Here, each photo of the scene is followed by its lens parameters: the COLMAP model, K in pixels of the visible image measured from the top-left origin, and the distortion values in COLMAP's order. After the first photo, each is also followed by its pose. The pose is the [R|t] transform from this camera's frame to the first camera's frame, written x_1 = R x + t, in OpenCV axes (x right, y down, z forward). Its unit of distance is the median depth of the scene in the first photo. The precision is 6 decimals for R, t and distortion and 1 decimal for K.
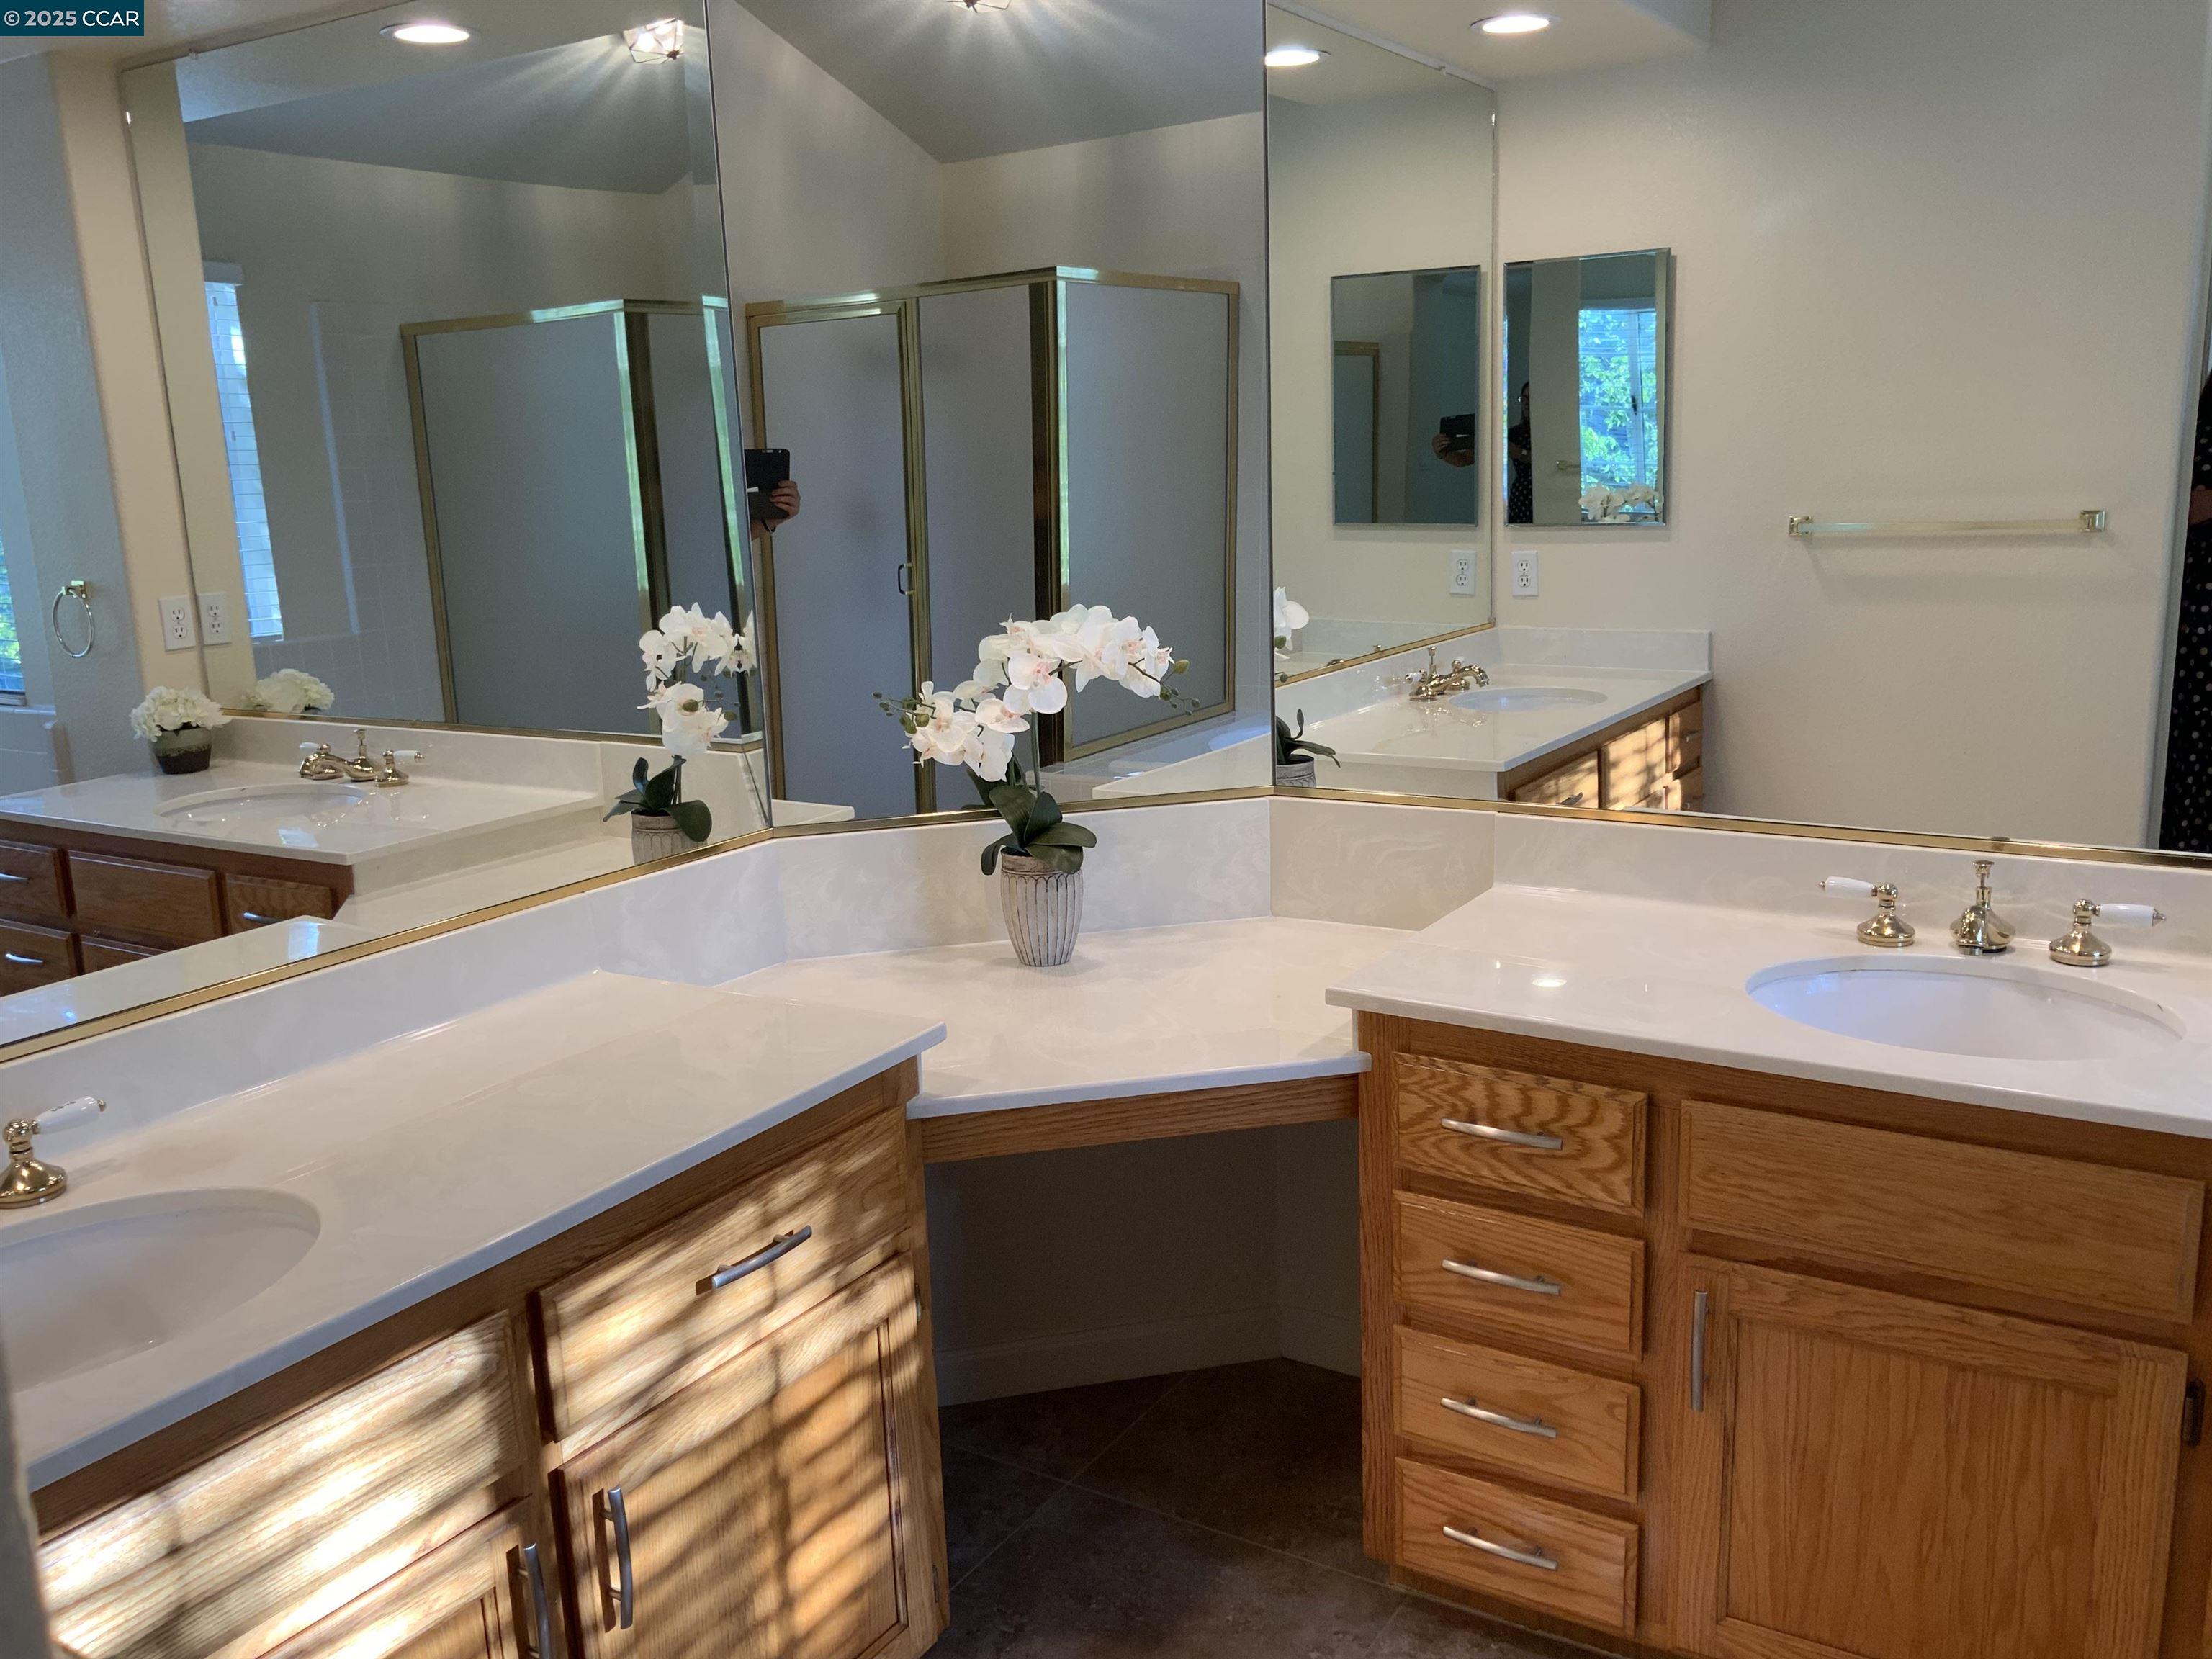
lens RADIAL K [[1840.1, 0, 1107.8], [0, 1840.1, 818.6], [0, 0, 1]] dist [0.087098, -0.183919]
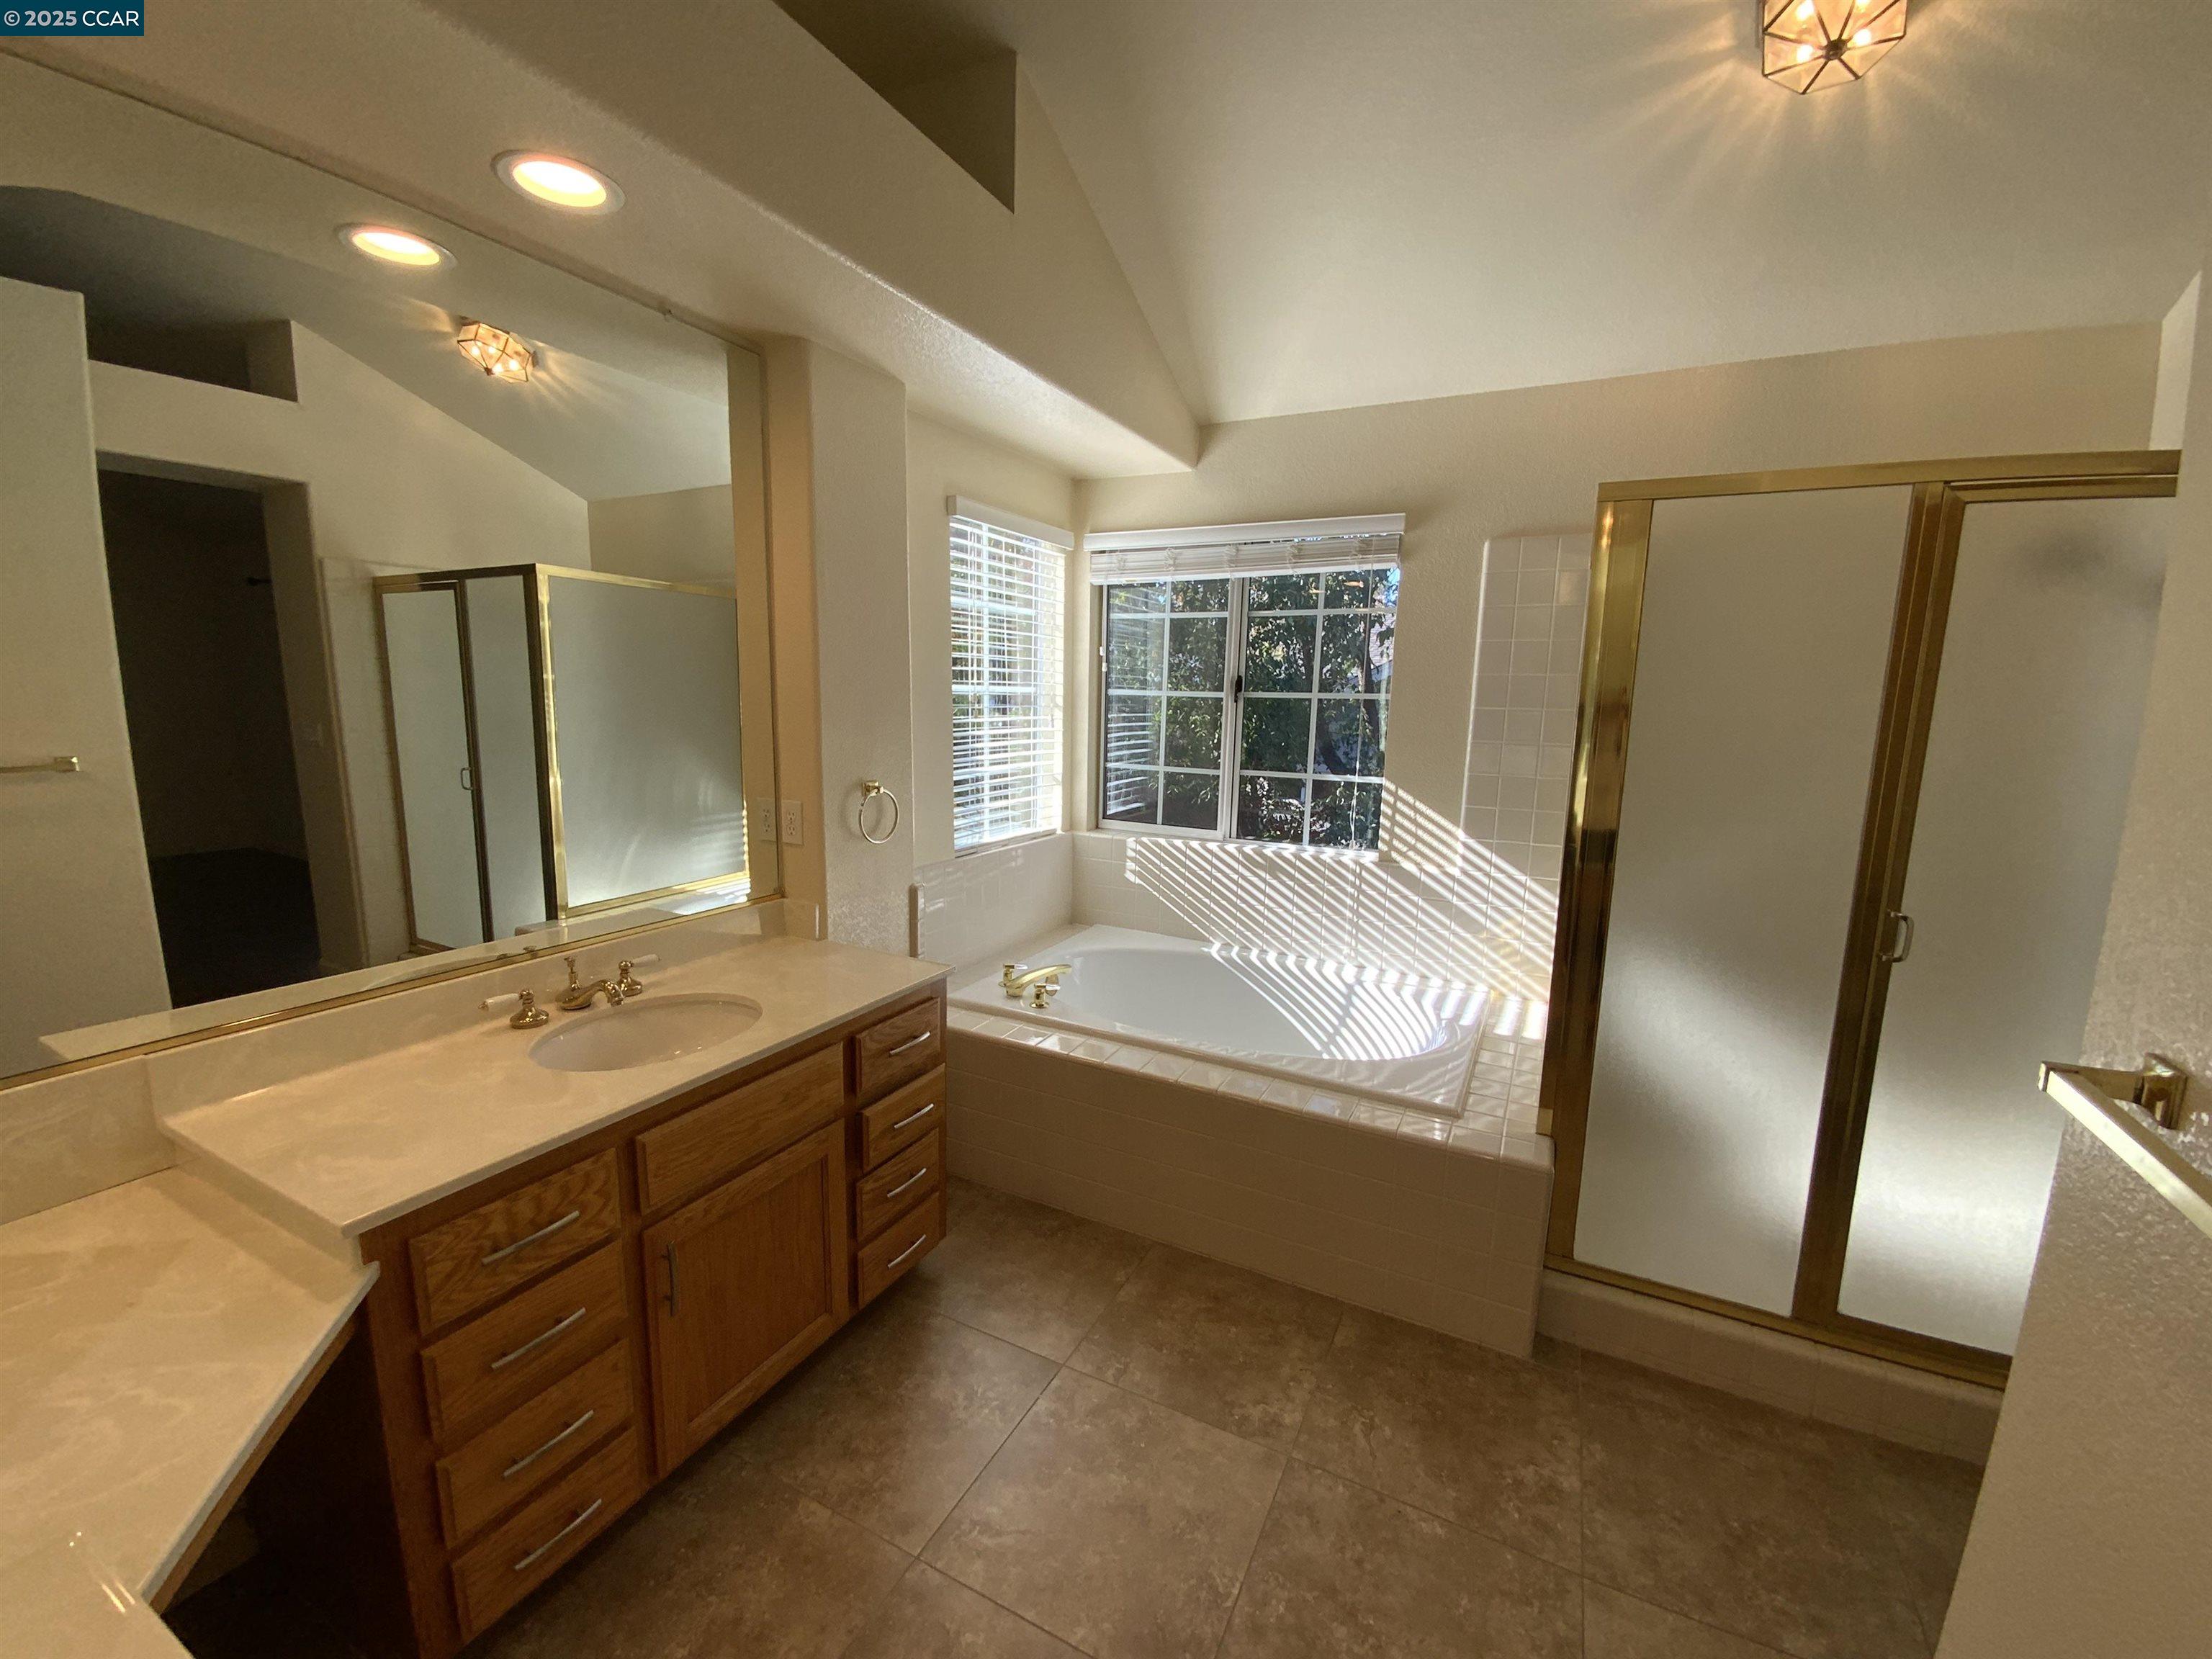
lens RADIAL K [[903.4, 0, 1105.2], [0, 903.4, 833.2], [0, 0, 1]] dist [0.023307, -0.019268]
pose [[-0.082642, -0.125146, 0.988690, -0.419094], [0.183171, 0.973275, 0.138505, -0.124049], [-0.979601, 0.192545, -0.057510, 0.559162]]
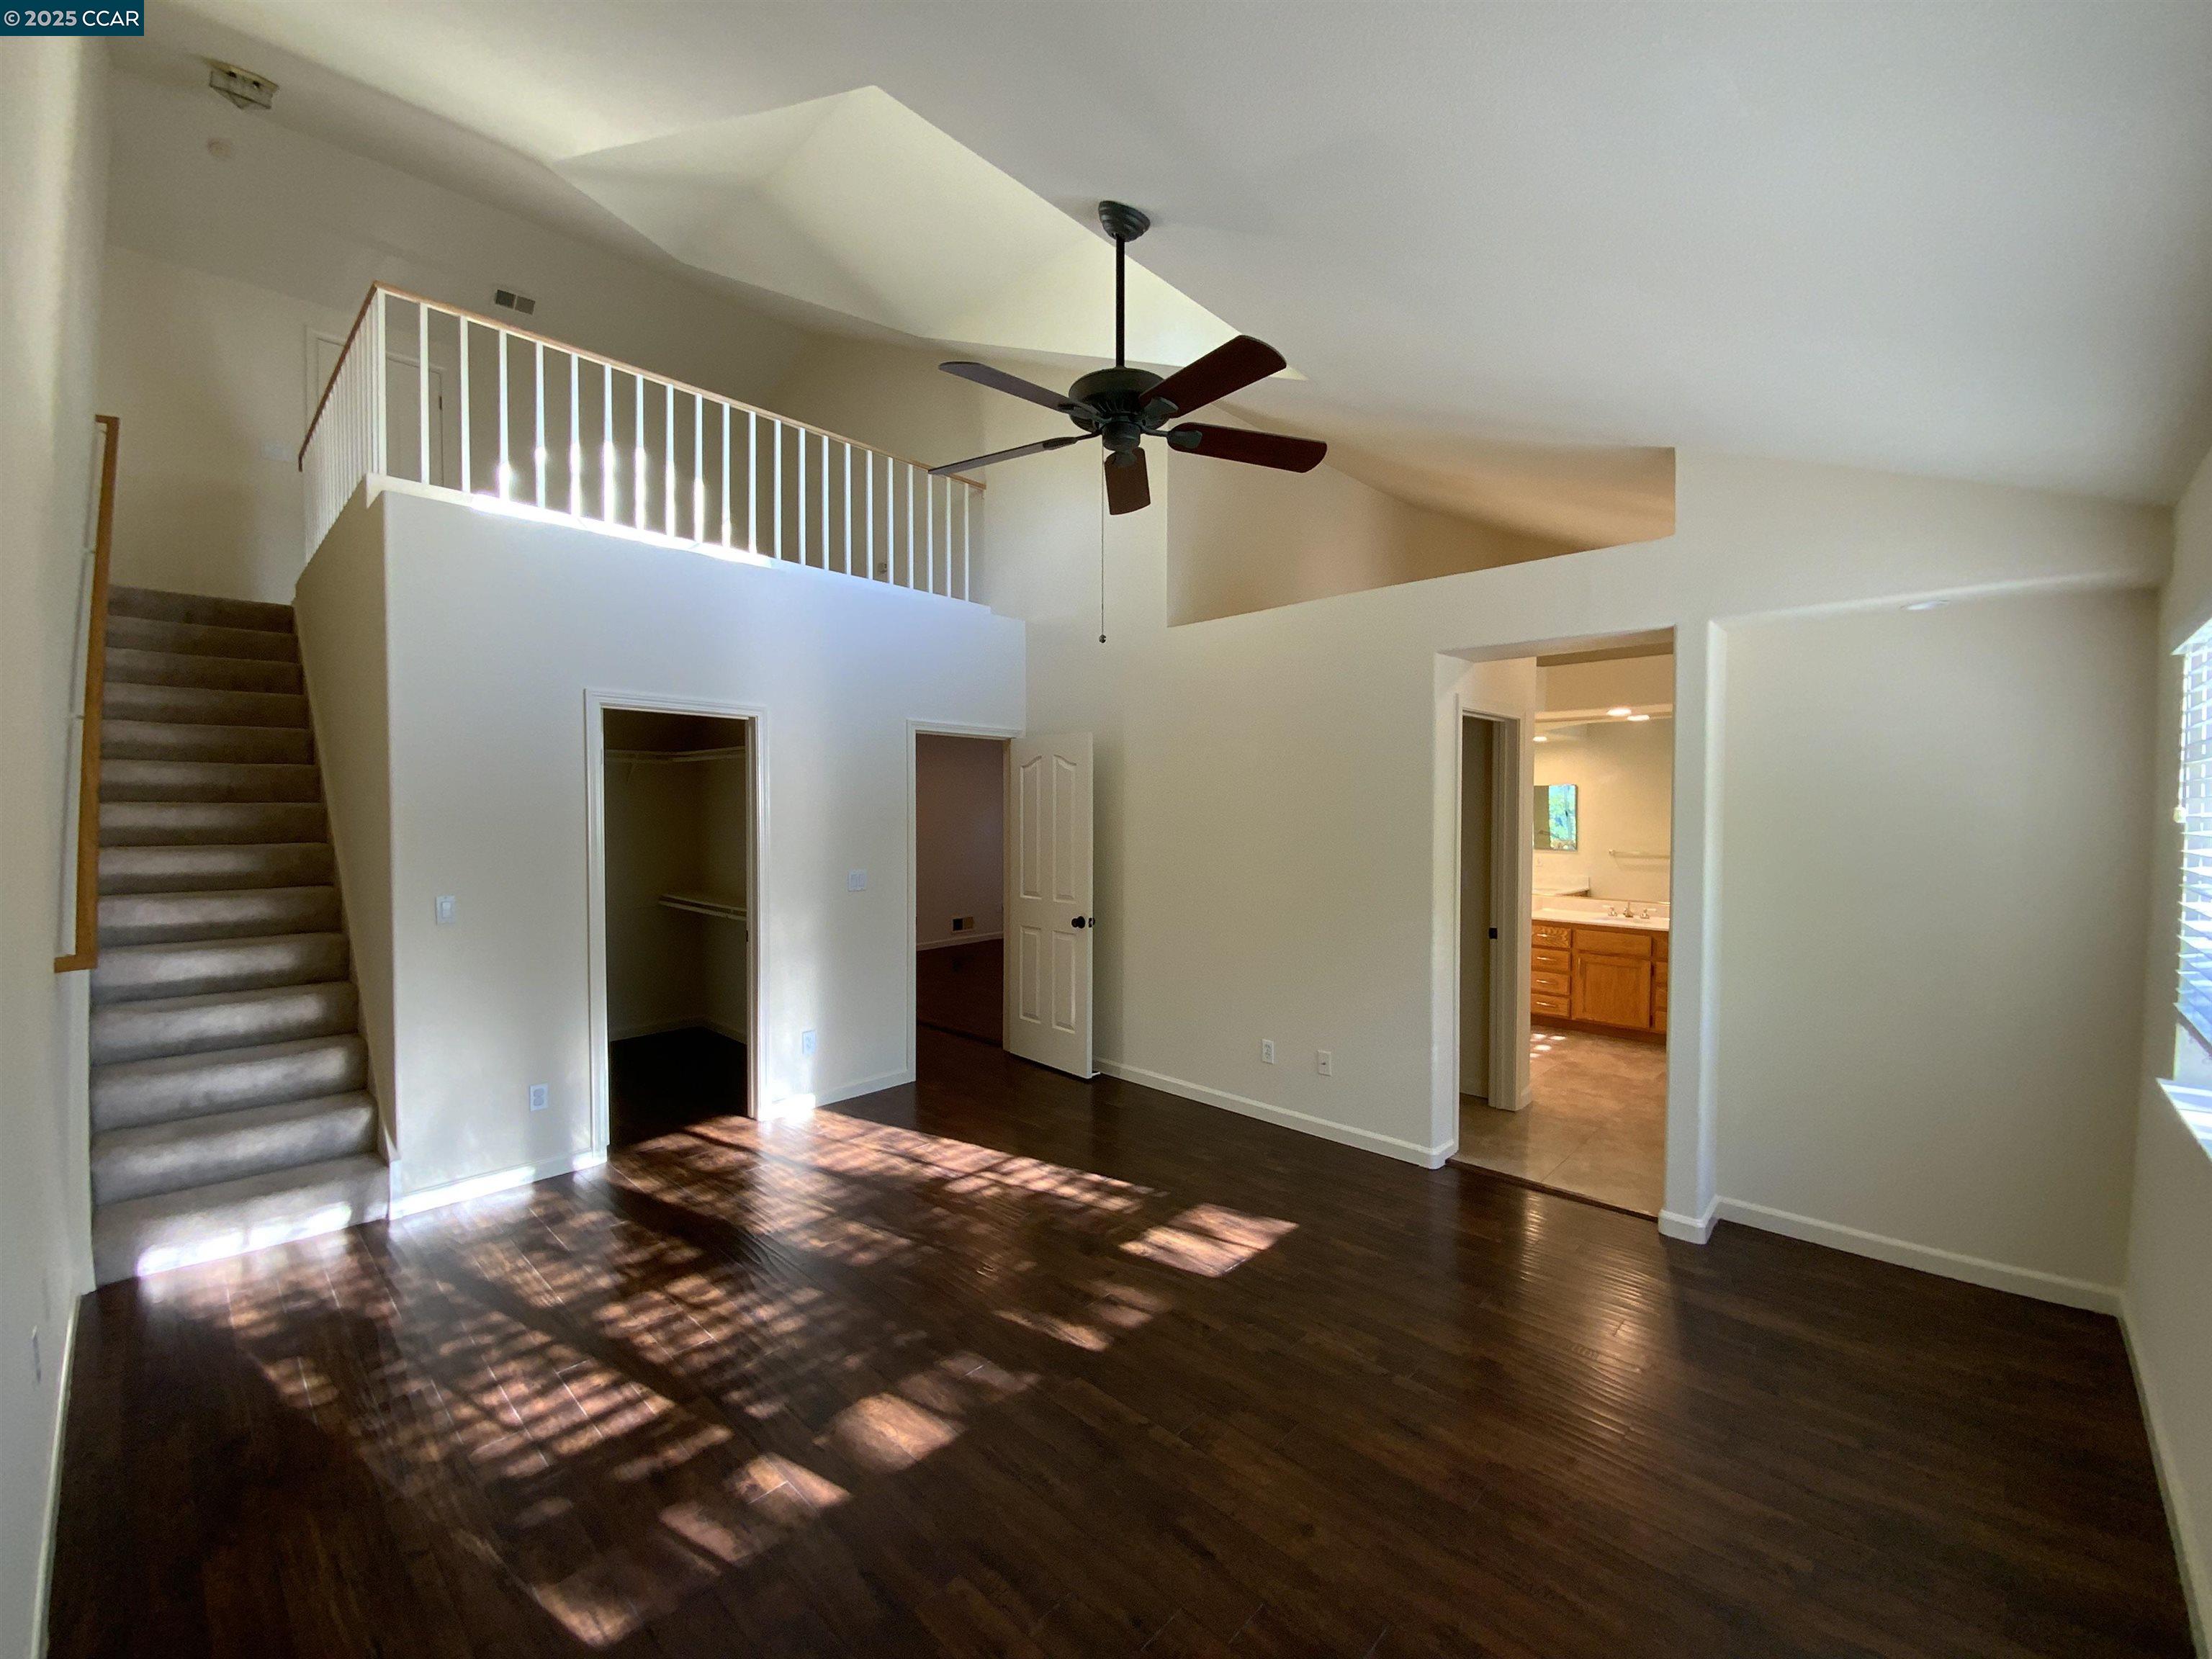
lens RADIAL K [[898.3, 0, 1103.5], [0, 898.3, 835.5], [0, 0, 1]] dist [0.015024, -0.013398]
pose [[0.979183, 0.045121, -0.197903, -0.715319], [-0.076732, 0.984915, -0.155096, 0.427124], [0.187919, 0.167053, 0.967874, -2.454135]]
